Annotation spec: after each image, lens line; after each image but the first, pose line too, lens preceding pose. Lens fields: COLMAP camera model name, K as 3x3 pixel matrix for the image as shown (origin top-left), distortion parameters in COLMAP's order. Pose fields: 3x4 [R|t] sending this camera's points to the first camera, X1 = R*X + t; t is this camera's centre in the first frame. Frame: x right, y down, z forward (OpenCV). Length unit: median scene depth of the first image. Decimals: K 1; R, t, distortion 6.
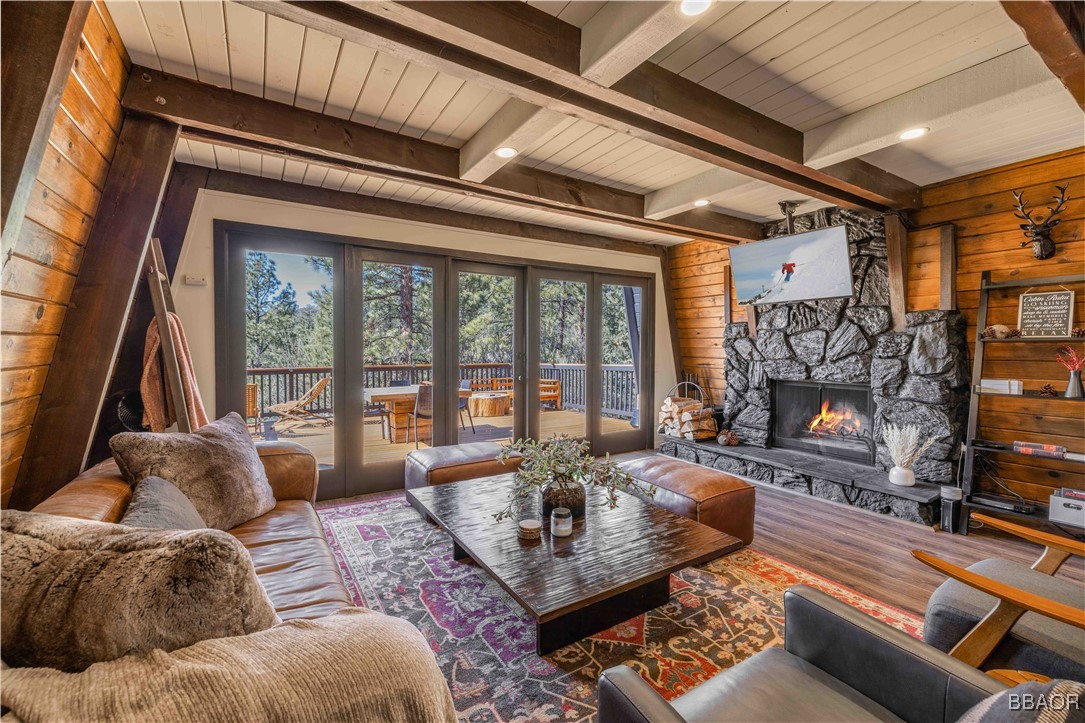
lens RADIAL K [[453.6, 0, 537.4], [0, 453.6, 354.7], [0, 0, 1]] dist [-0.000739, -0.000101]
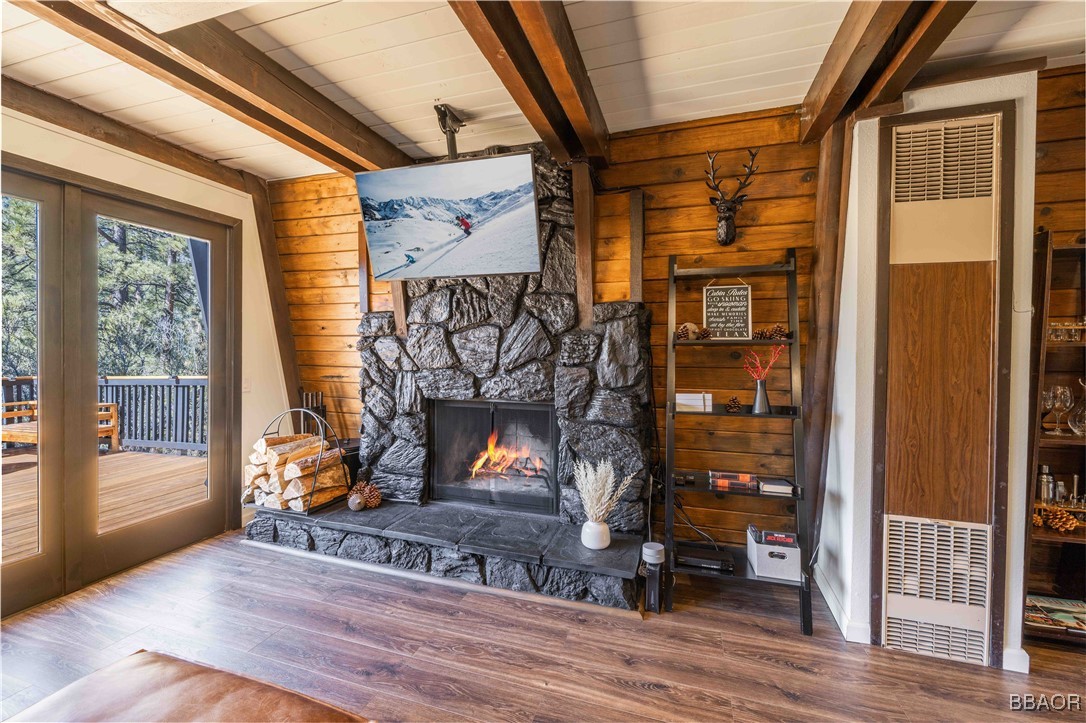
lens RADIAL K [[454.0, 0, 537.9], [0, 454.0, 354.7], [0, 0, 1]] dist [-0.000739, -0.000101]
pose [[0.764802, -0.002709, 0.644260, 0.239390], [0.007041, 0.999967, -0.004154, -0.007234], [-0.644227, 0.007713, 0.764795, 0.439099]]
